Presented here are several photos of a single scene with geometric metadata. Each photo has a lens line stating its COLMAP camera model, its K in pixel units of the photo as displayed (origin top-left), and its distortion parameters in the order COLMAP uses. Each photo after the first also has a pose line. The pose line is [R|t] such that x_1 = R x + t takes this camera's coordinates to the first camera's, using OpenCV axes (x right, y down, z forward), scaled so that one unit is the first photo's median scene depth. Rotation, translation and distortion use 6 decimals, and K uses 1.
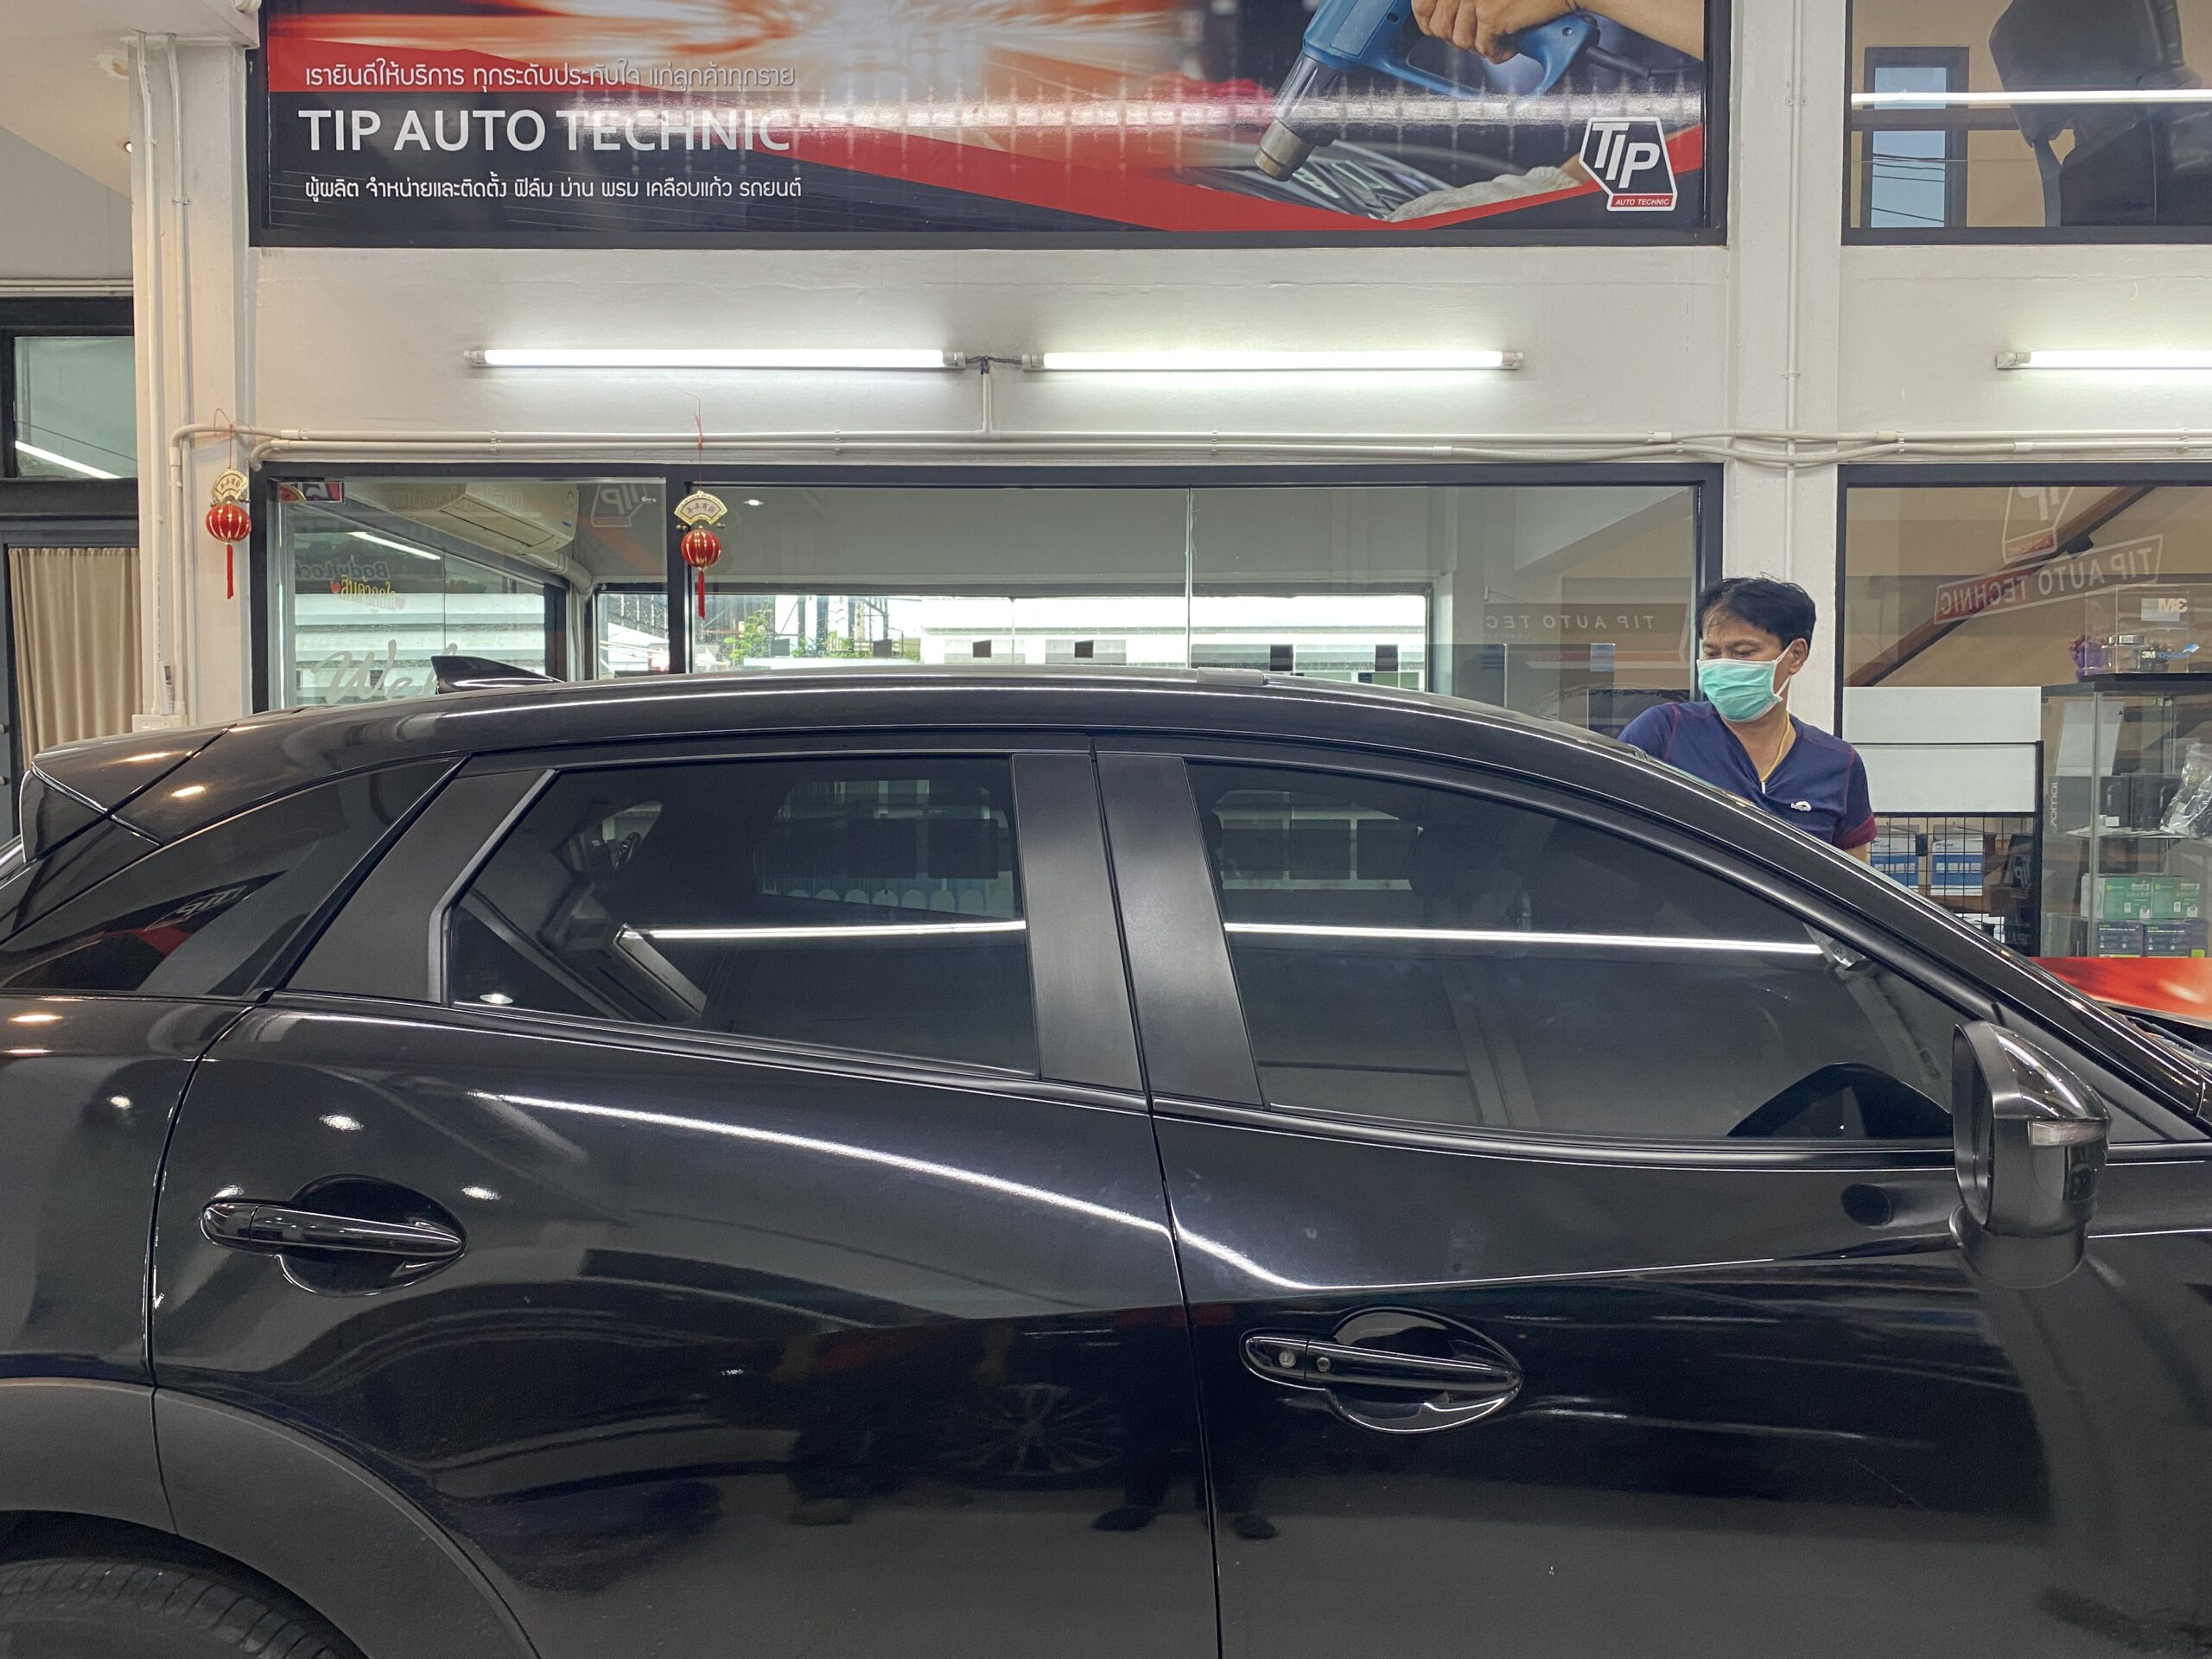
lens RADIAL K [[1672.0, 0, 1088.4], [0, 1672.0, 832.0], [0, 0, 1]] dist [0.008761, 0.000403]
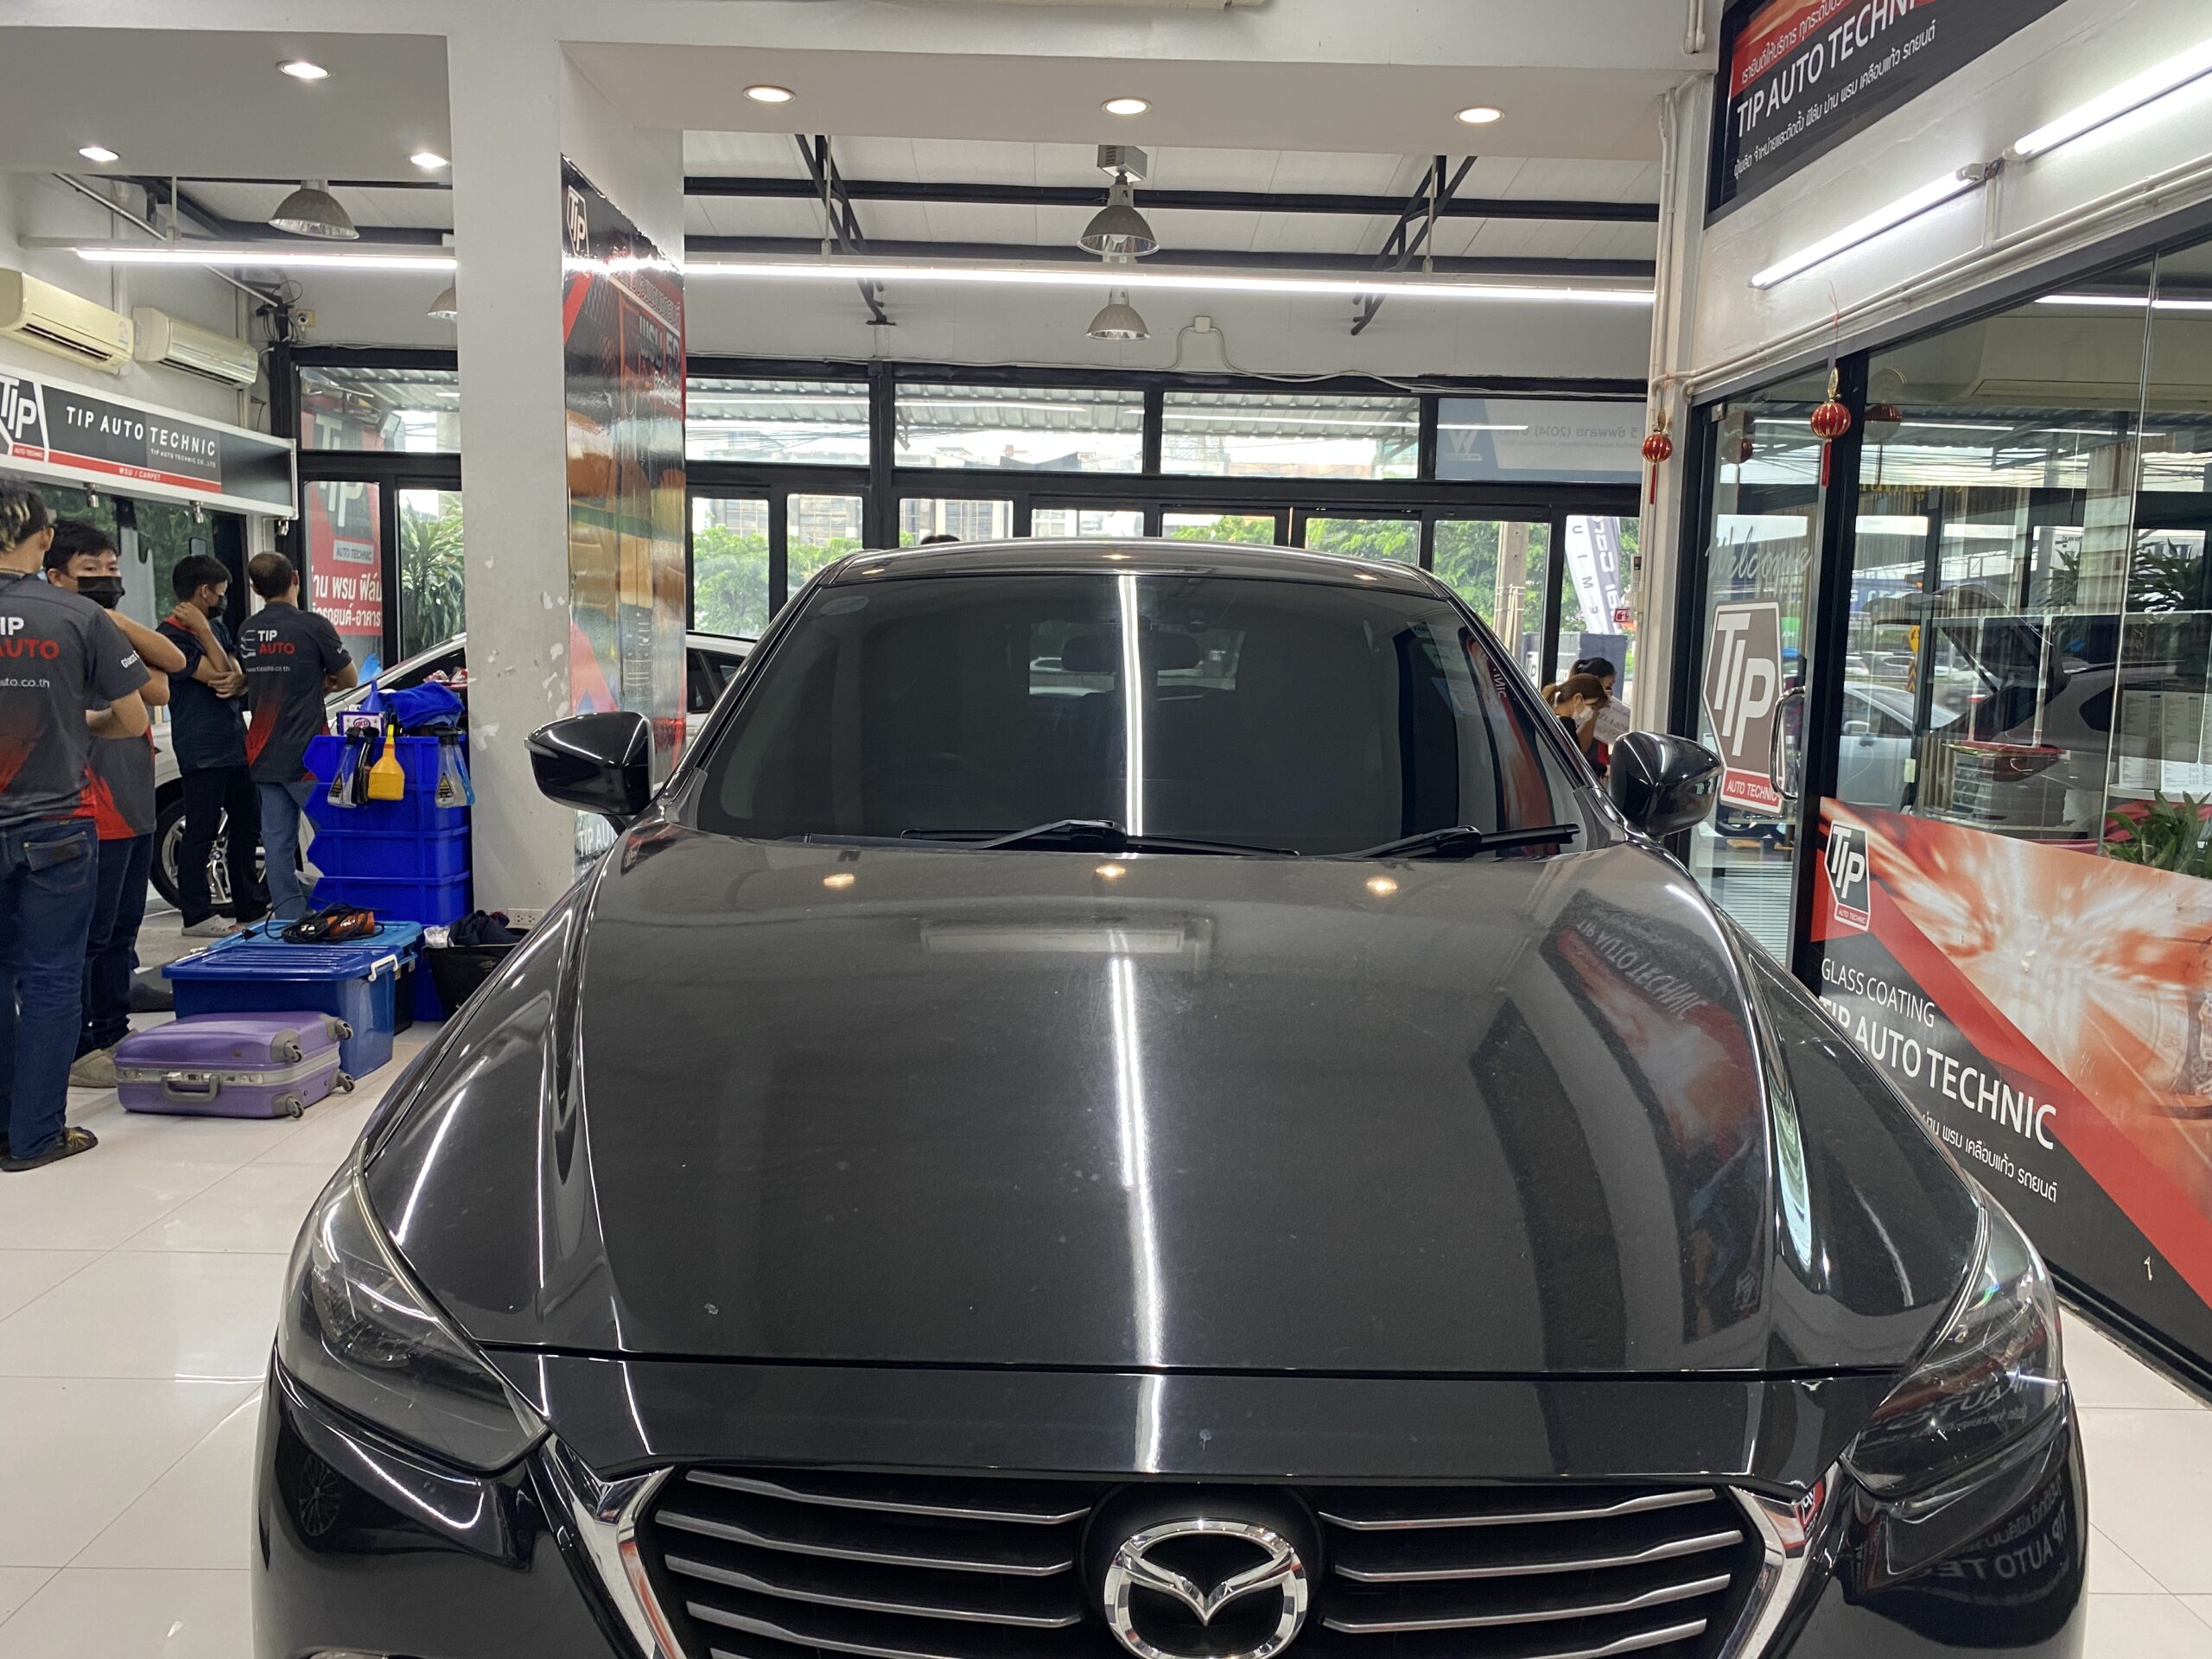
lens RADIAL K [[1693.8, 0, 1099.7], [0, 1693.8, 852.7], [0, 0, 1]] dist [-0.000230, -0.001327]
pose [[0.030047, 0.122729, -0.991985, 0.862444], [-0.057870, 0.990982, 0.120852, 0.001102], [0.997872, 0.053775, 0.036878, 0.506320]]
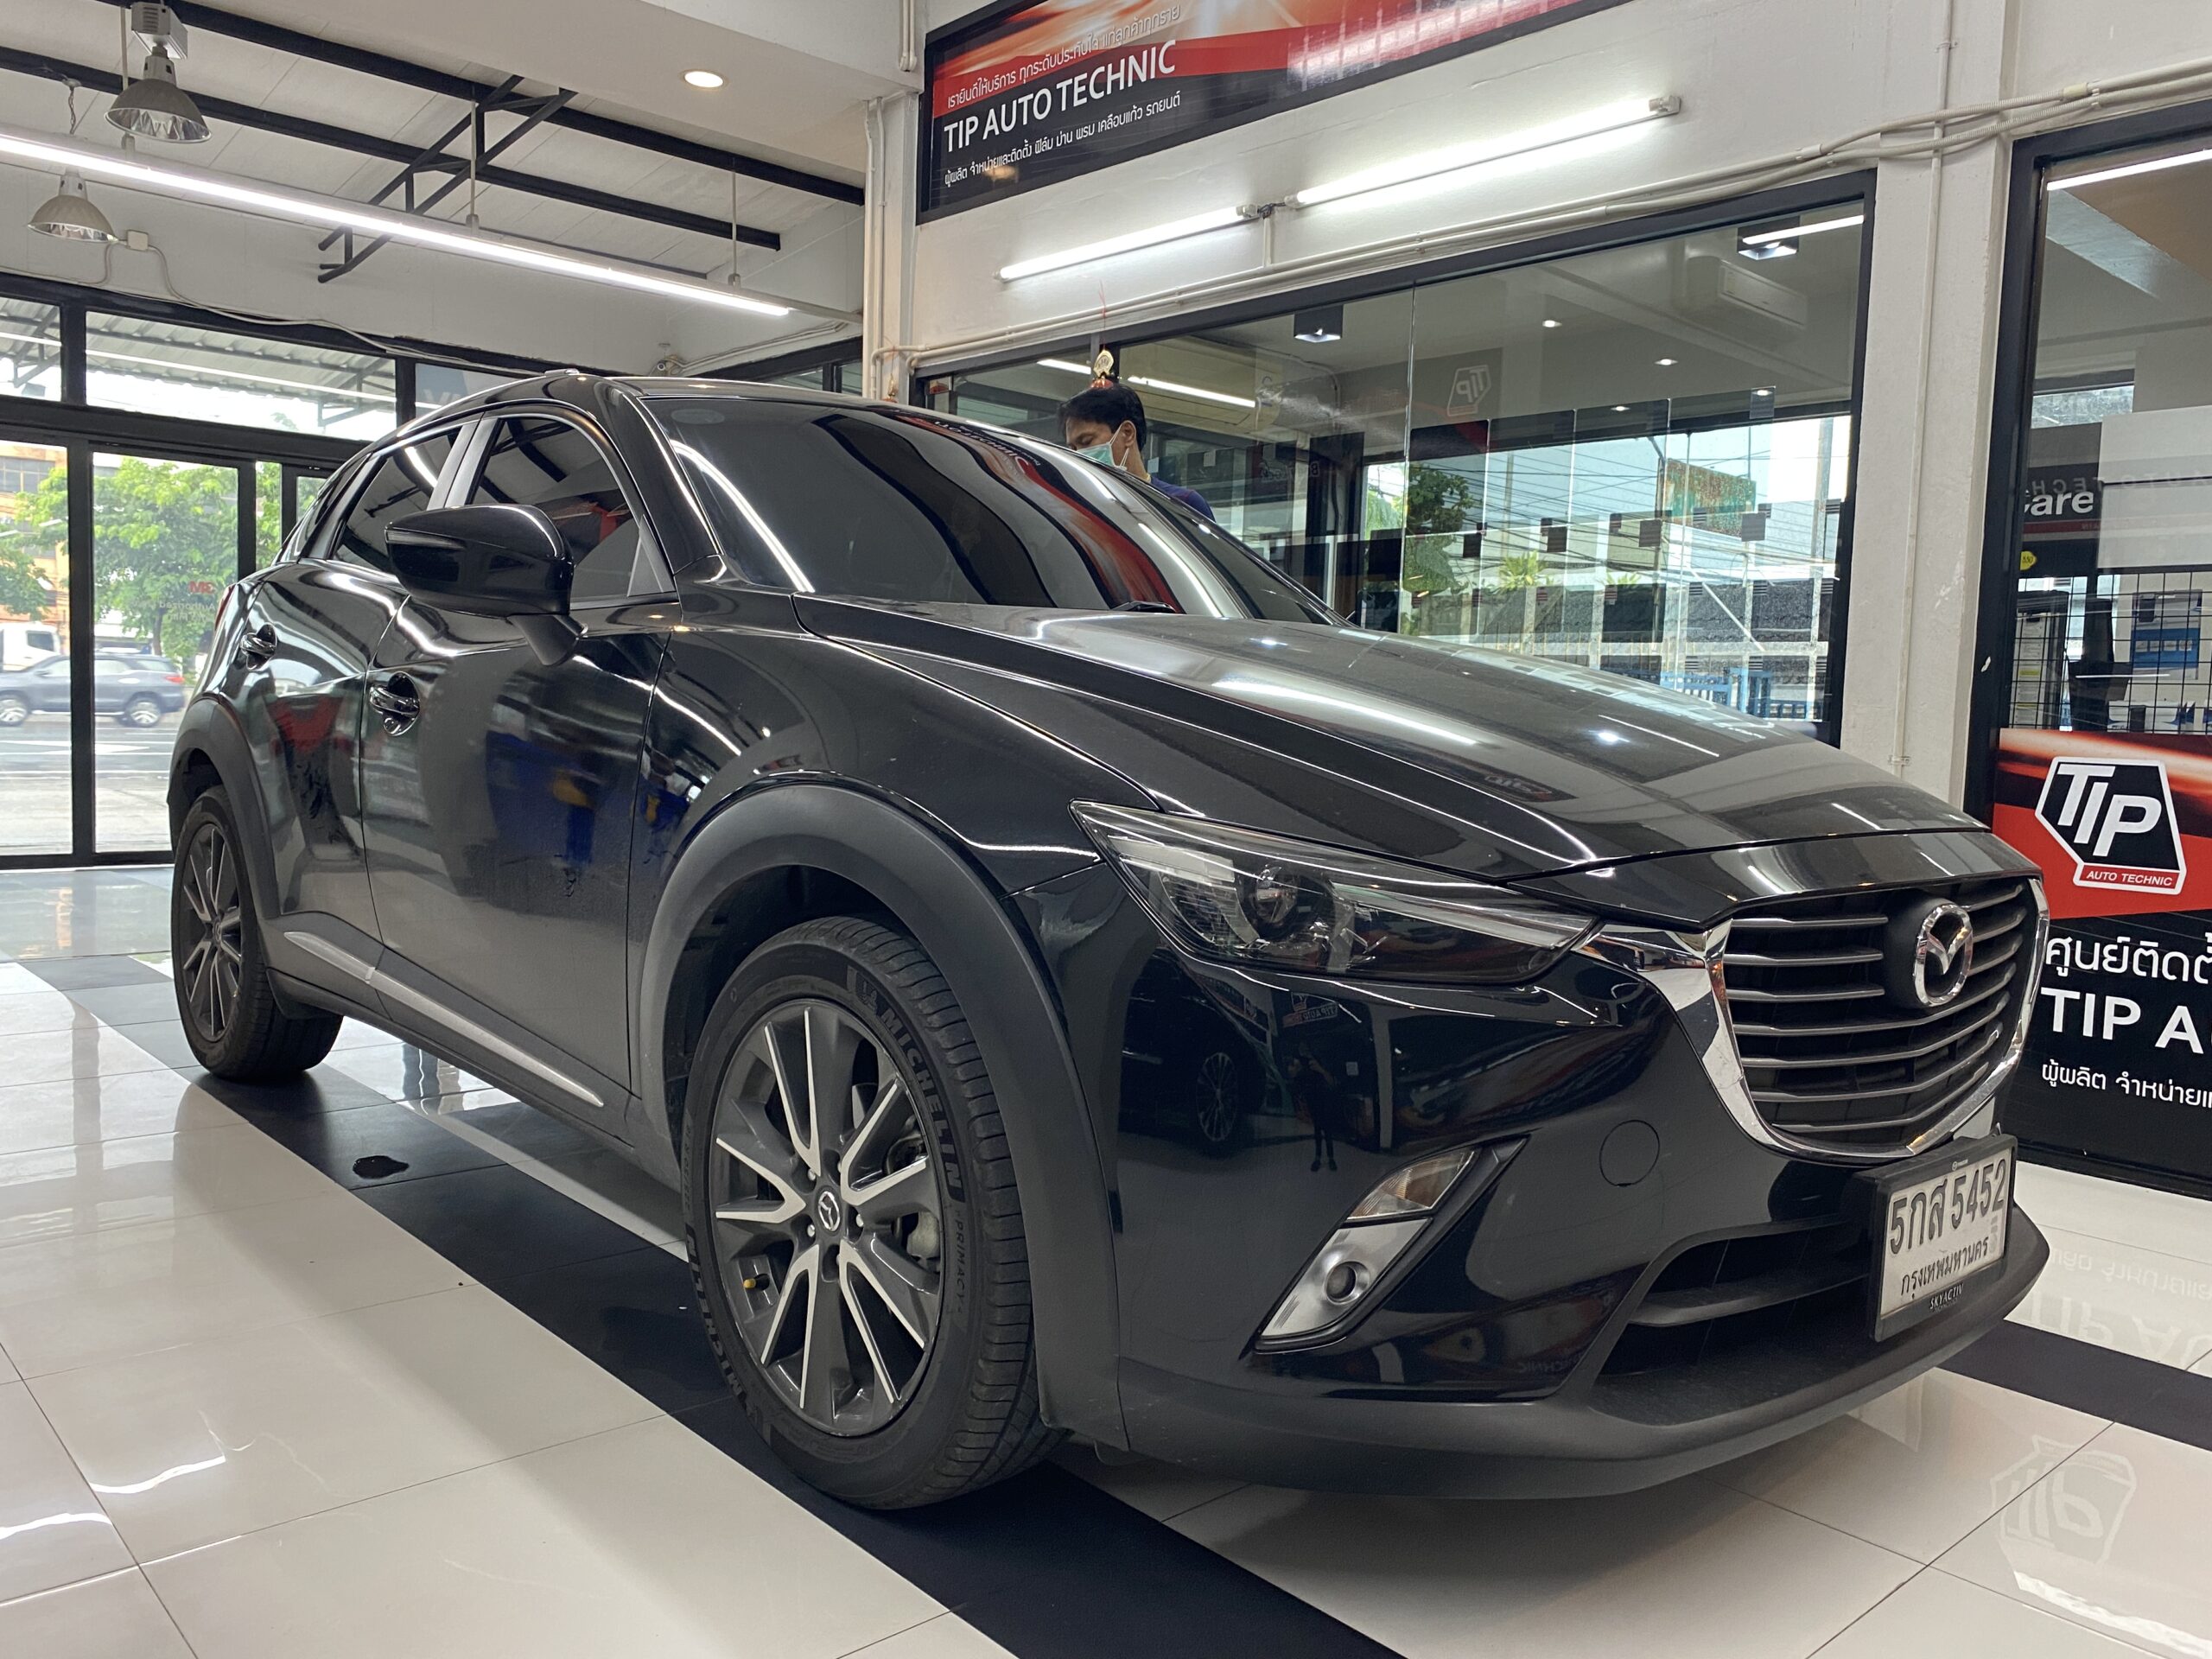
lens RADIAL K [[1671.4, 0, 1106.0], [0, 1671.4, 829.5], [0, 0, 1]] dist [0.005635, 0.000923]
pose [[0.681463, 0.077499, -0.727737, 0.768609], [-0.059846, 0.996948, 0.050128, 0.111693], [0.729401, 0.009392, 0.684022, 0.091822]]
